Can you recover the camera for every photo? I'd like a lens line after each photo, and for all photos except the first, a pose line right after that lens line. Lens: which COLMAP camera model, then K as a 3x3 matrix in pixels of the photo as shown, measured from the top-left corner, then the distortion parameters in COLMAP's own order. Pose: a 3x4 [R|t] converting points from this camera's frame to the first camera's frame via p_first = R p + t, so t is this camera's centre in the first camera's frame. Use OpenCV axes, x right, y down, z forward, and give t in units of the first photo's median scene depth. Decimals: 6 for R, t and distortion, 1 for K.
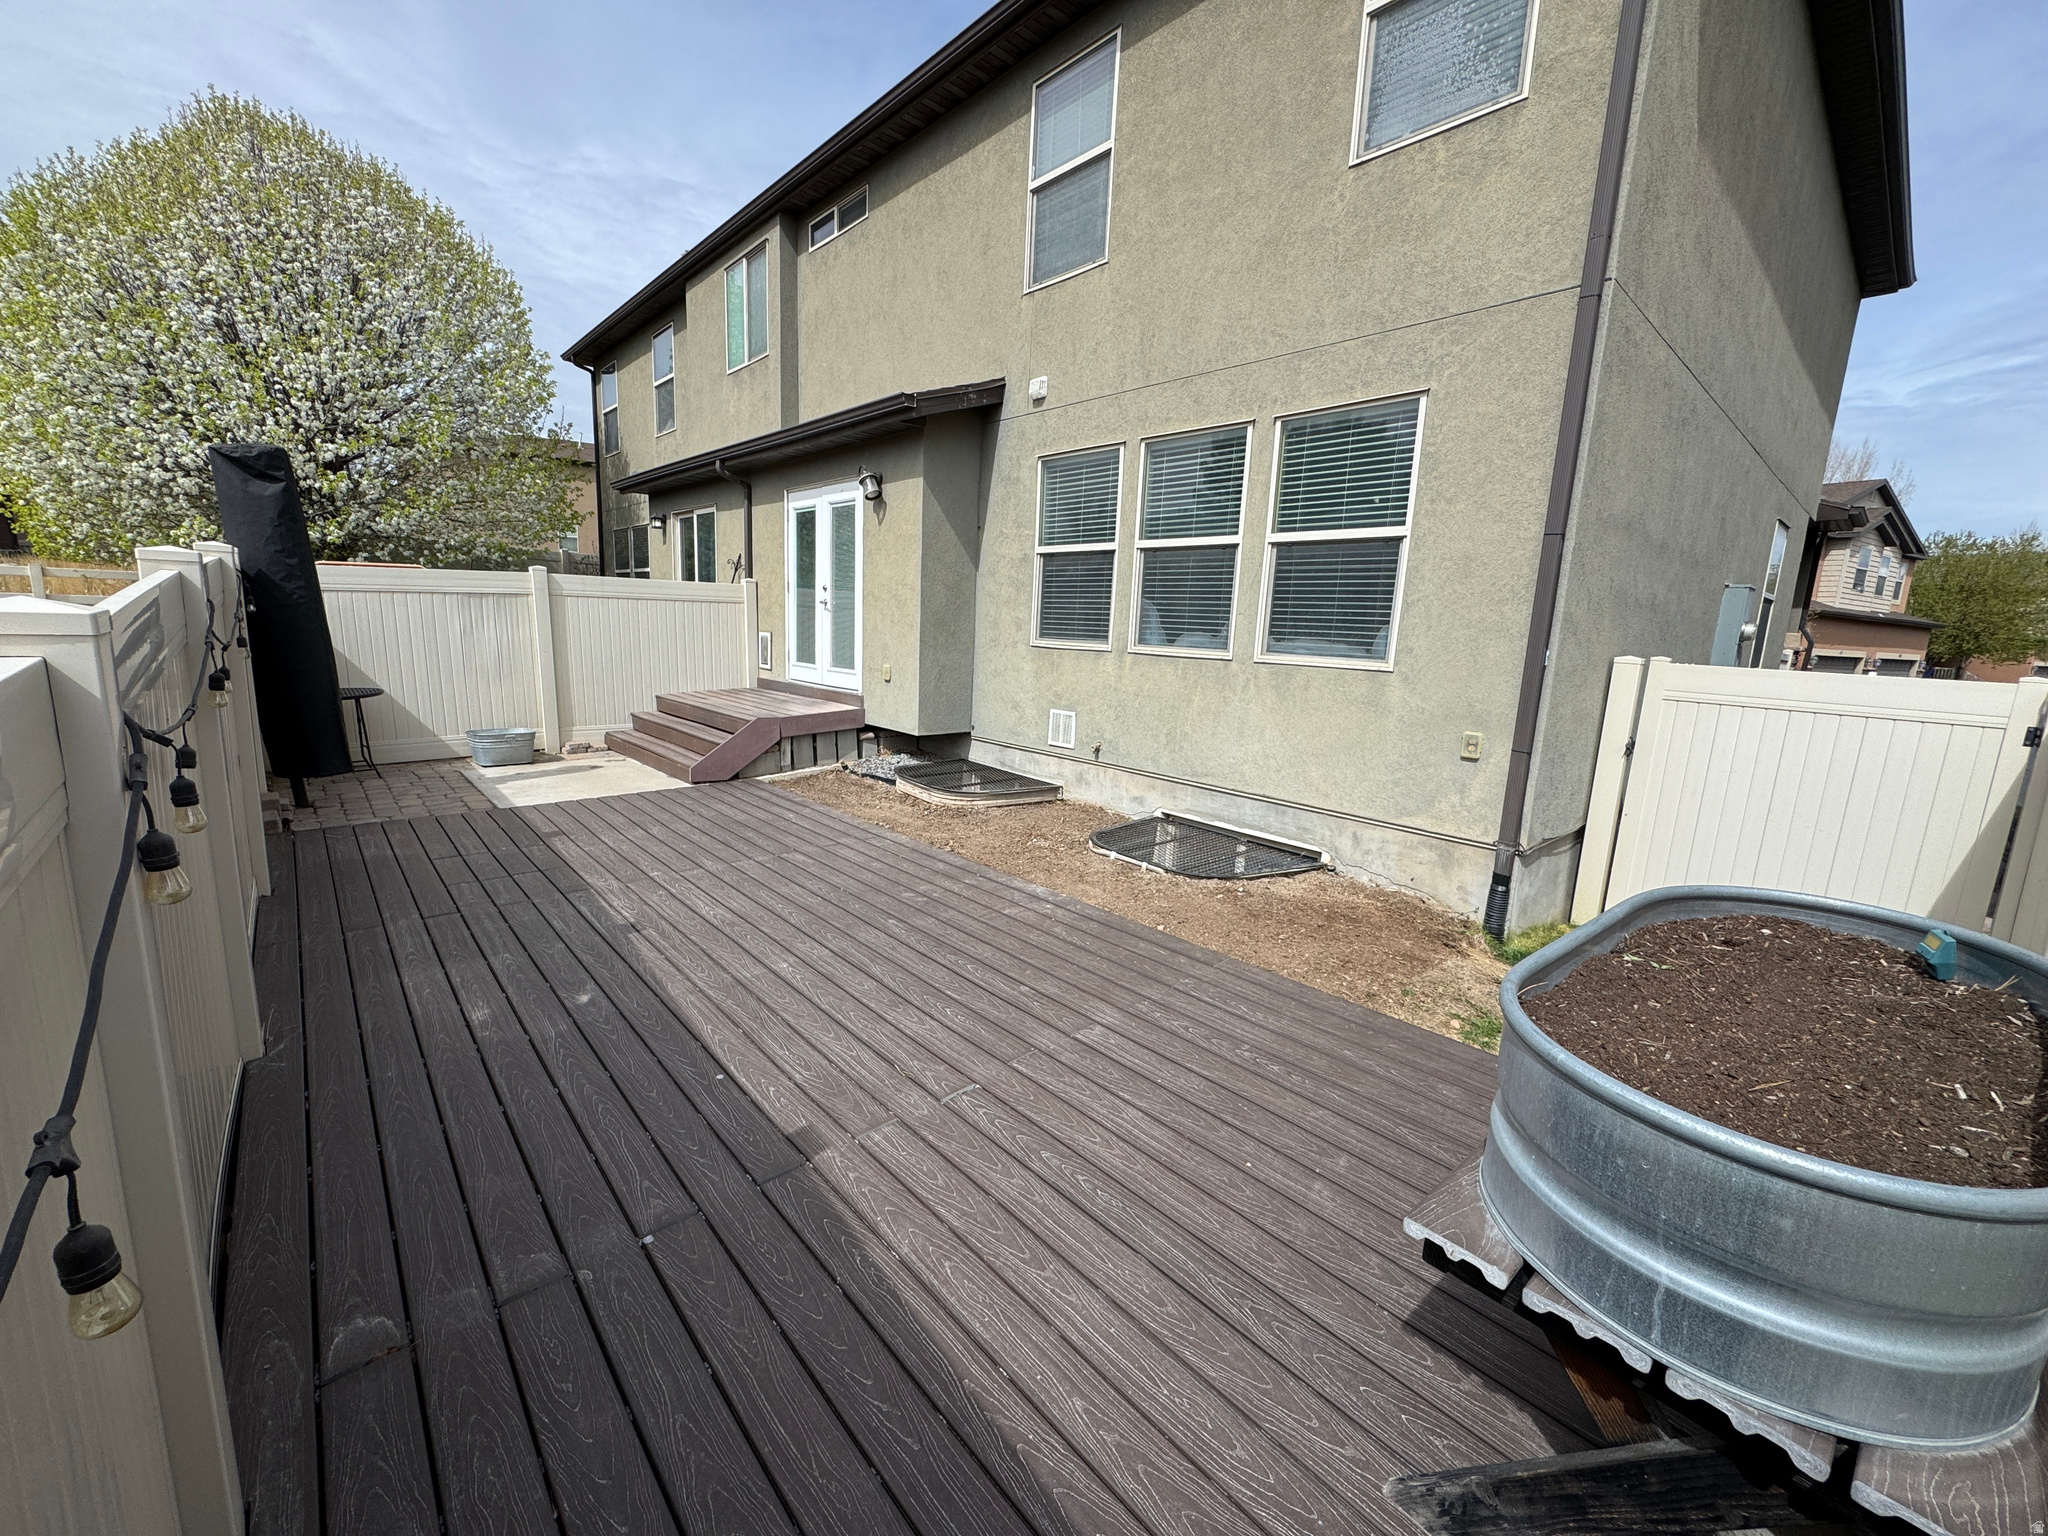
lens RADIAL K [[818.9, 0, 1024.0], [0, 818.9, 768.0], [0, 0, 1]] dist [-0.001389, 0.000188]
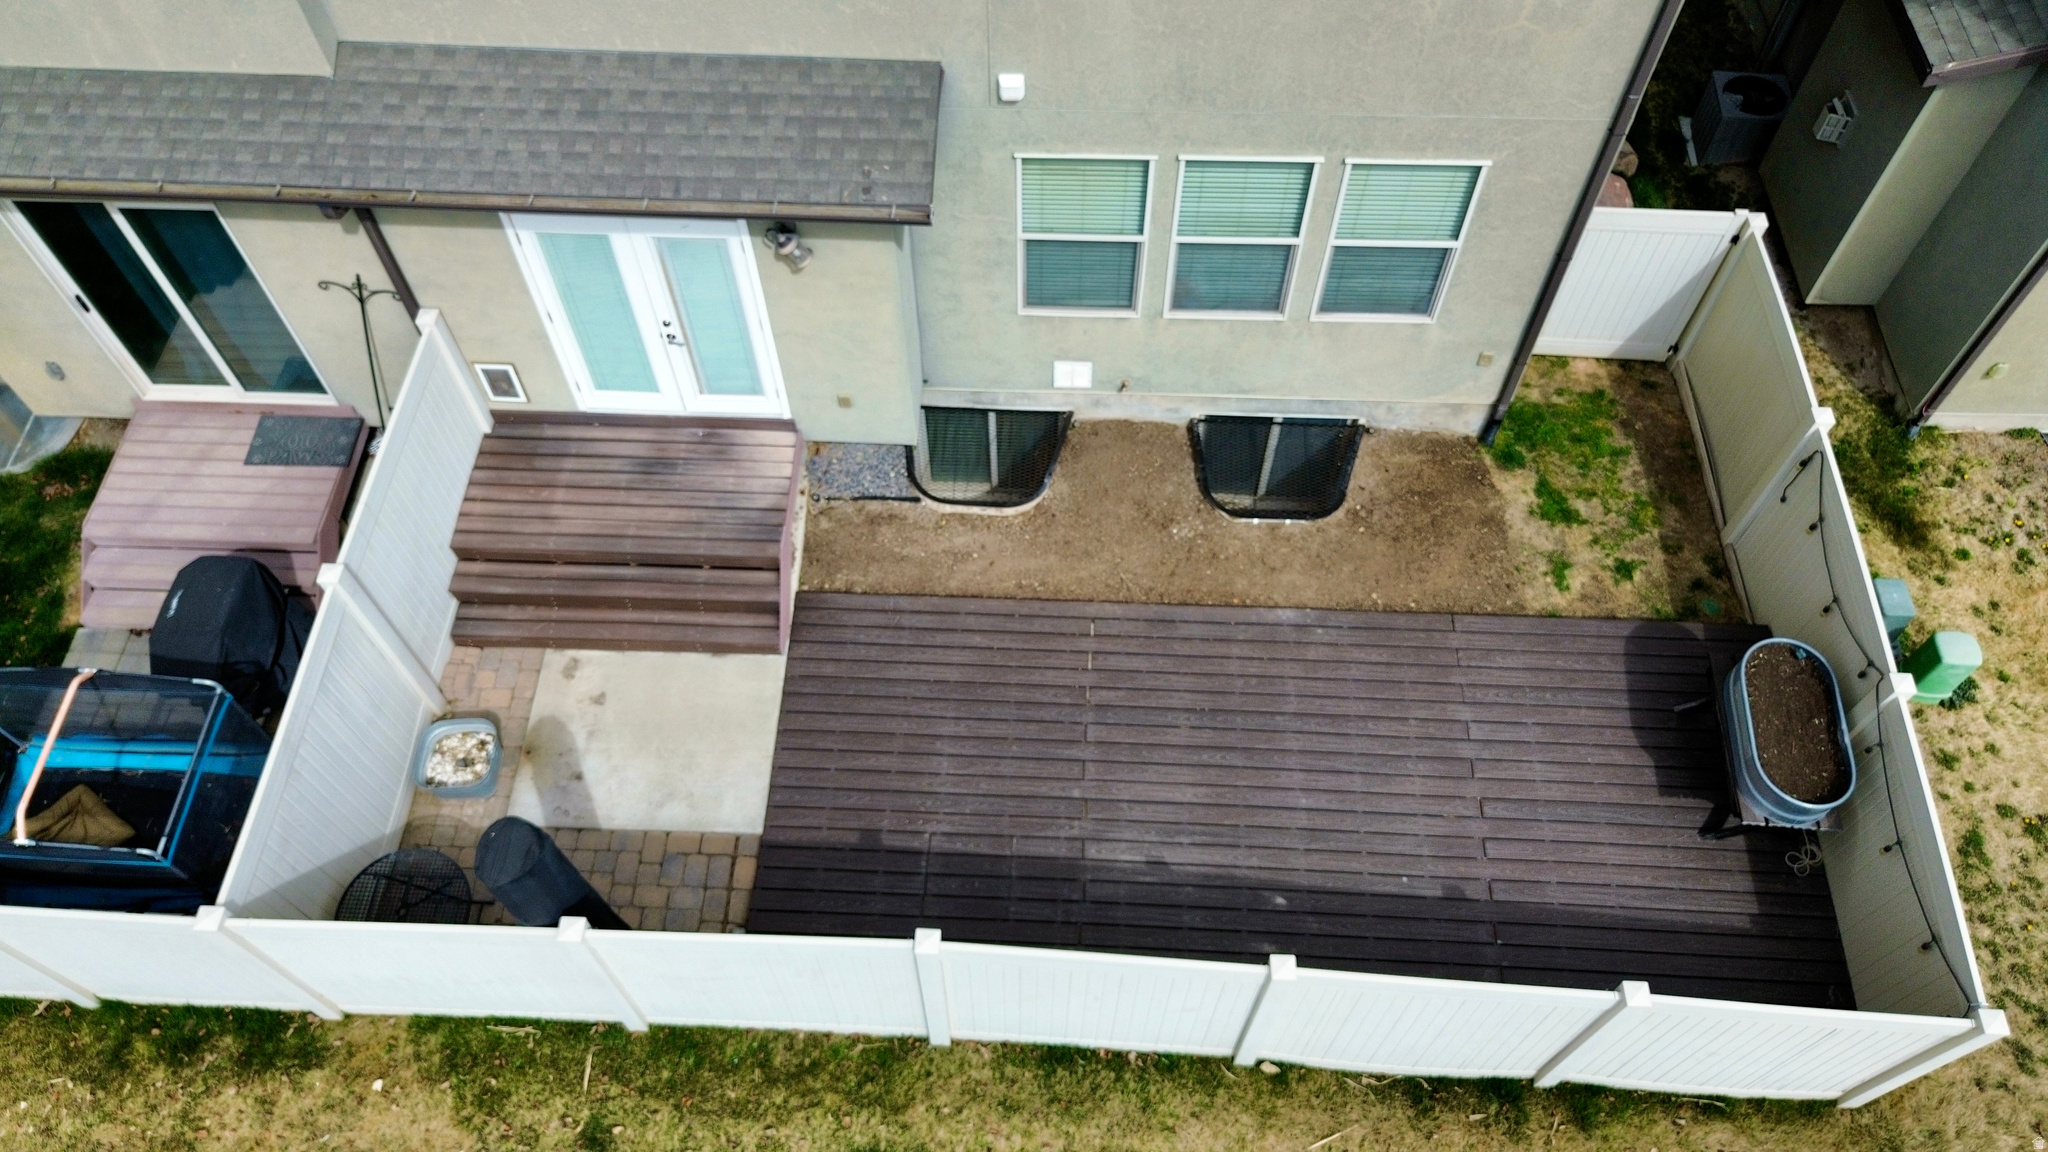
lens RADIAL K [[1449.5, 0, 1022.1], [0, 1449.5, 569.2], [0, 0, 1]] dist [0.050258, -0.047832]
pose [[0.700947, -0.623312, 0.346634, -0.994127], [0.160755, 0.611586, 0.774674, -1.688651], [-0.694860, -0.487283, 0.528890, 0.052462]]
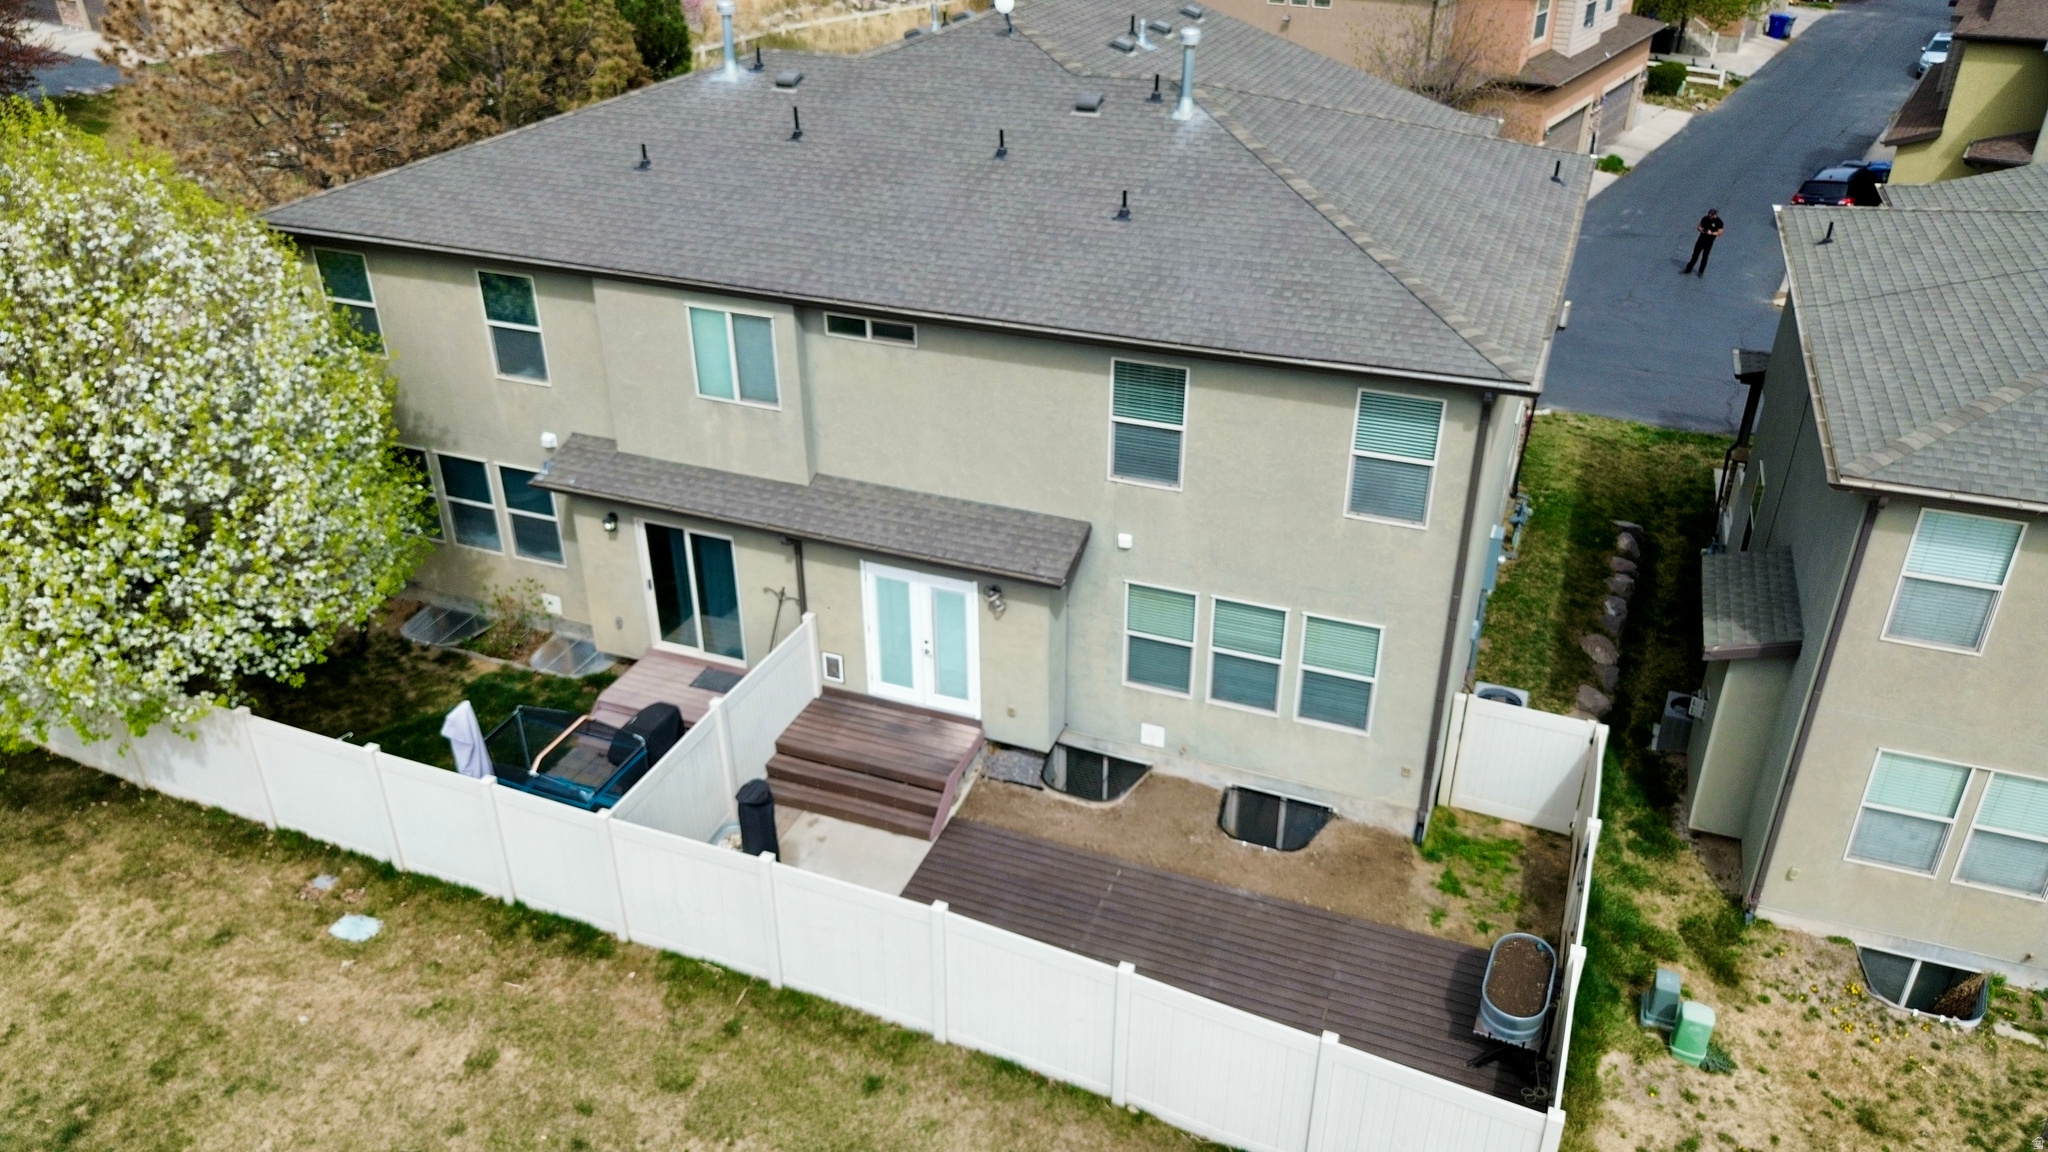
lens RADIAL K [[1449.5, 0, 1022.1], [0, 1449.5, 569.2], [0, 0, 1]] dist [0.050258, -0.047832]
pose [[0.896920, -0.253226, 0.362506, -1.499832], [0.120778, 0.928911, 0.350052, -1.830683], [-0.425378, -0.270186, 0.863744, -1.620875]]
